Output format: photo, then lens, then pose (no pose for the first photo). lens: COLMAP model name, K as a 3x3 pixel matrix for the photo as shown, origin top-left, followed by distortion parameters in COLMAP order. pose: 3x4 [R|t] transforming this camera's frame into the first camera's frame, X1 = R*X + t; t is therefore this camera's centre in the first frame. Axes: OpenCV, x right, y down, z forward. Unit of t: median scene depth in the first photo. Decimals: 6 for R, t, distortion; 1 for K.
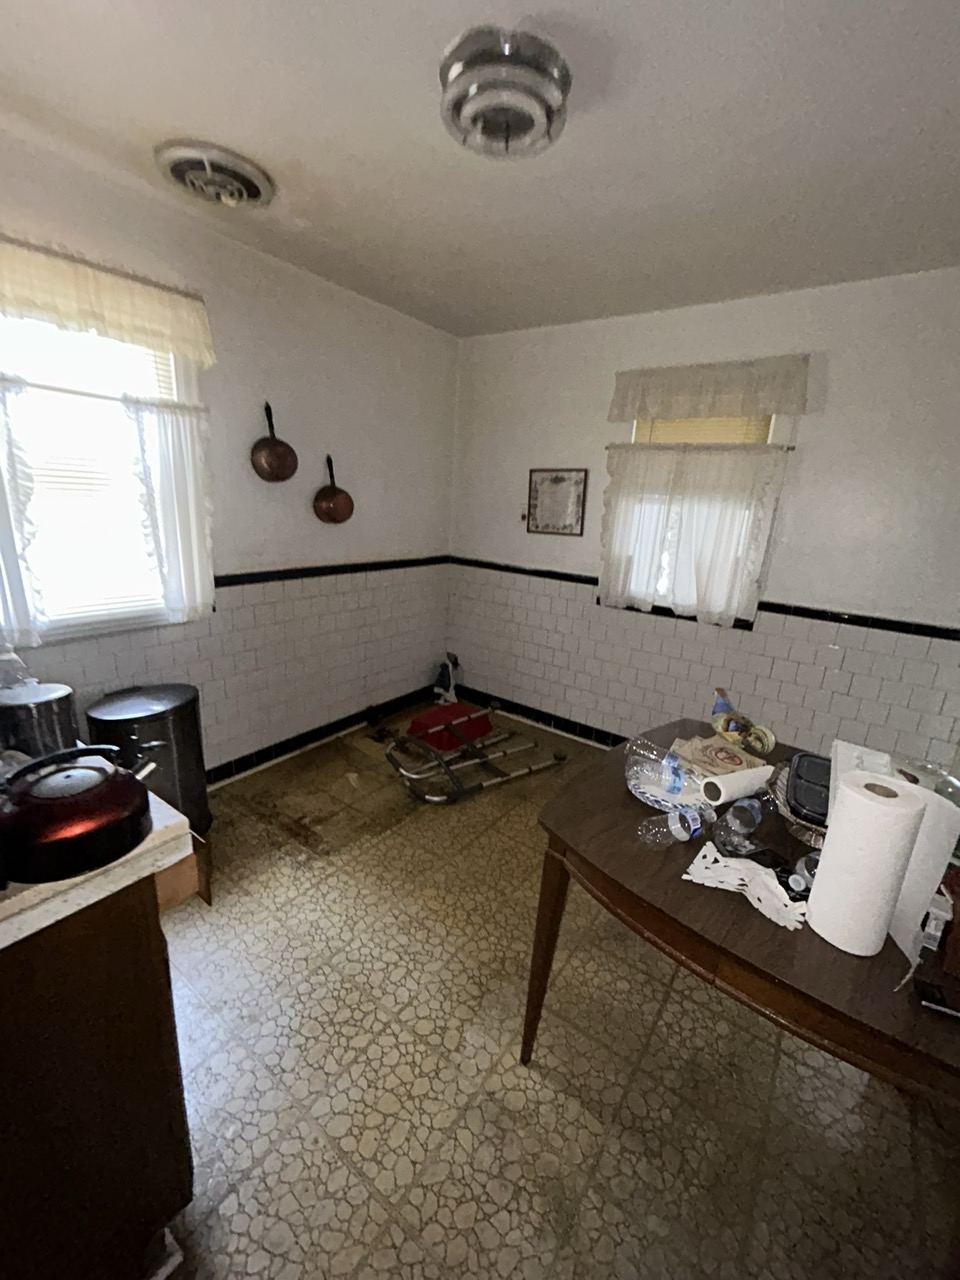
lens RADIAL K [[517.2, 0, 483.3], [0, 517.2, 638.4], [0, 0, 1]] dist [-0.000289, -0.000728]
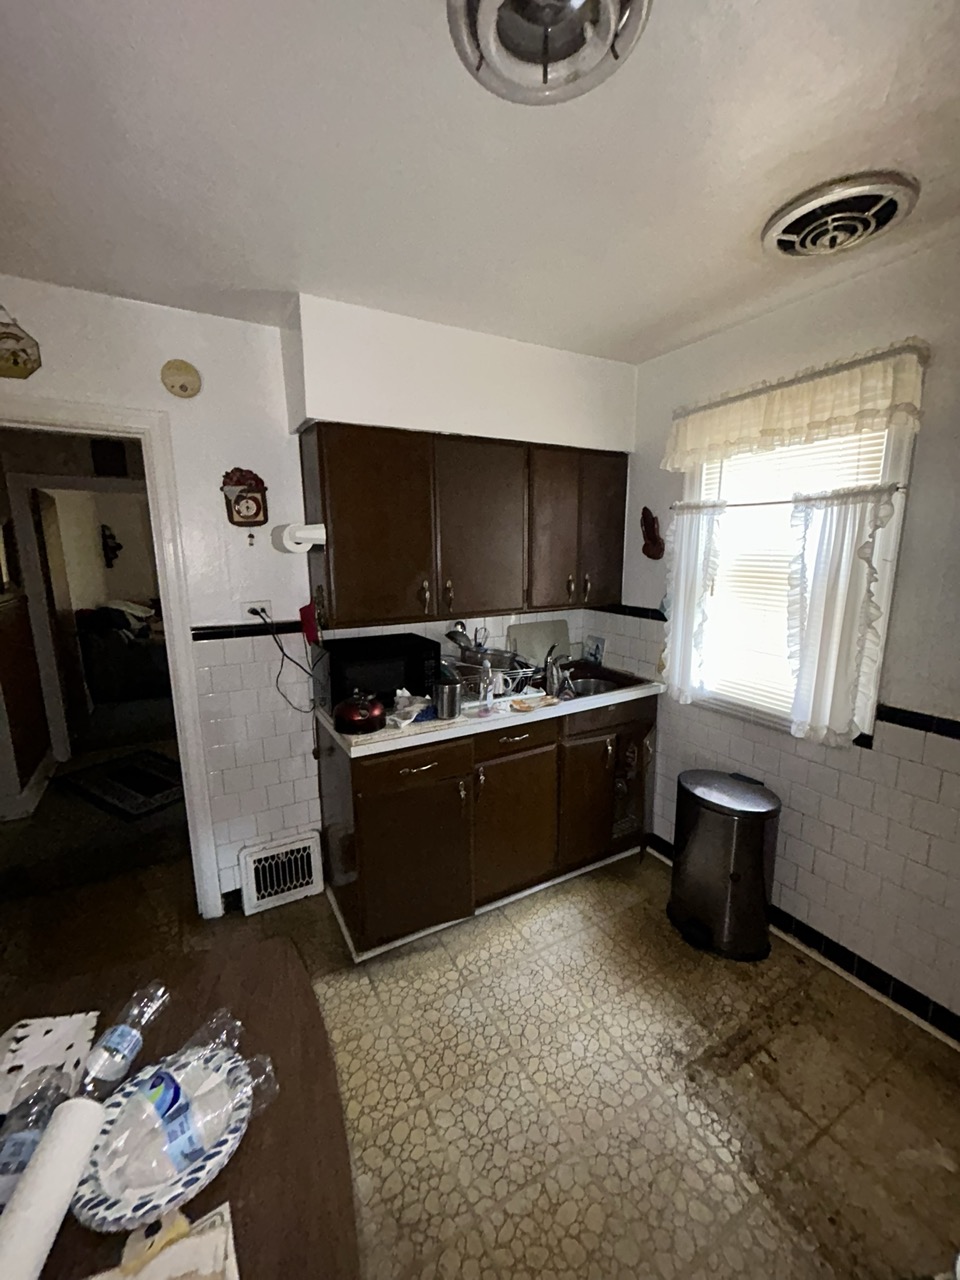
lens RADIAL K [[517.2, 0, 483.3], [0, 517.2, 638.4], [0, 0, 1]] dist [-0.000289, -0.000728]
pose [[-0.412182, 0.102023, -0.905371, 0.431453], [-0.262784, 0.938168, 0.225355, -0.260152], [0.872382, 0.330804, -0.359886, 0.854120]]
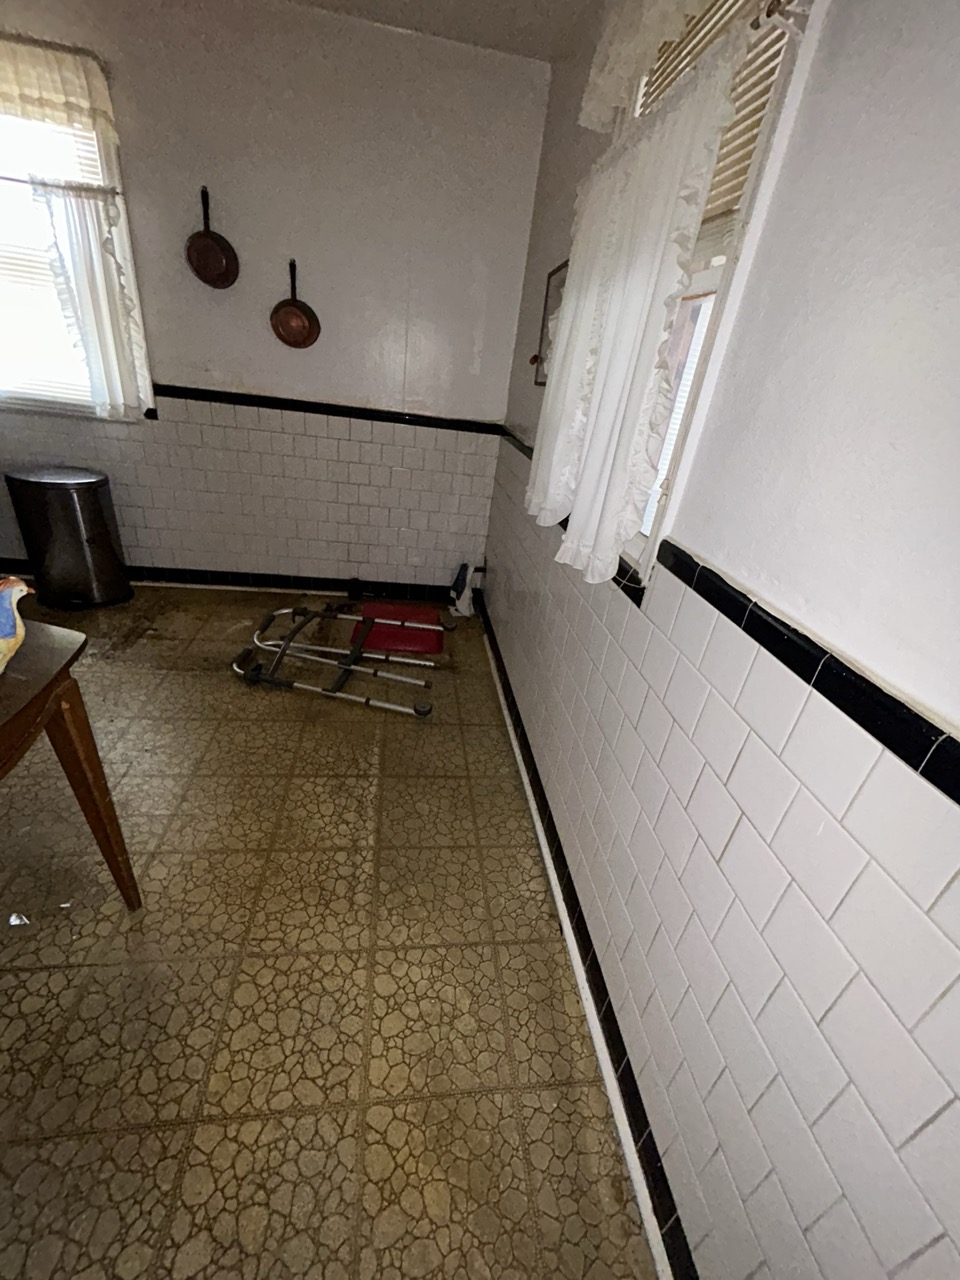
lens RADIAL K [[517.2, 0, 483.3], [0, 517.2, 638.4], [0, 0, 1]] dist [-0.000289, -0.000728]
pose [[0.687601, 0.356190, -0.632719, 0.908587], [-0.272090, 0.934311, 0.230280, -0.068529], [0.673180, 0.013816, 0.739349, 0.787251]]
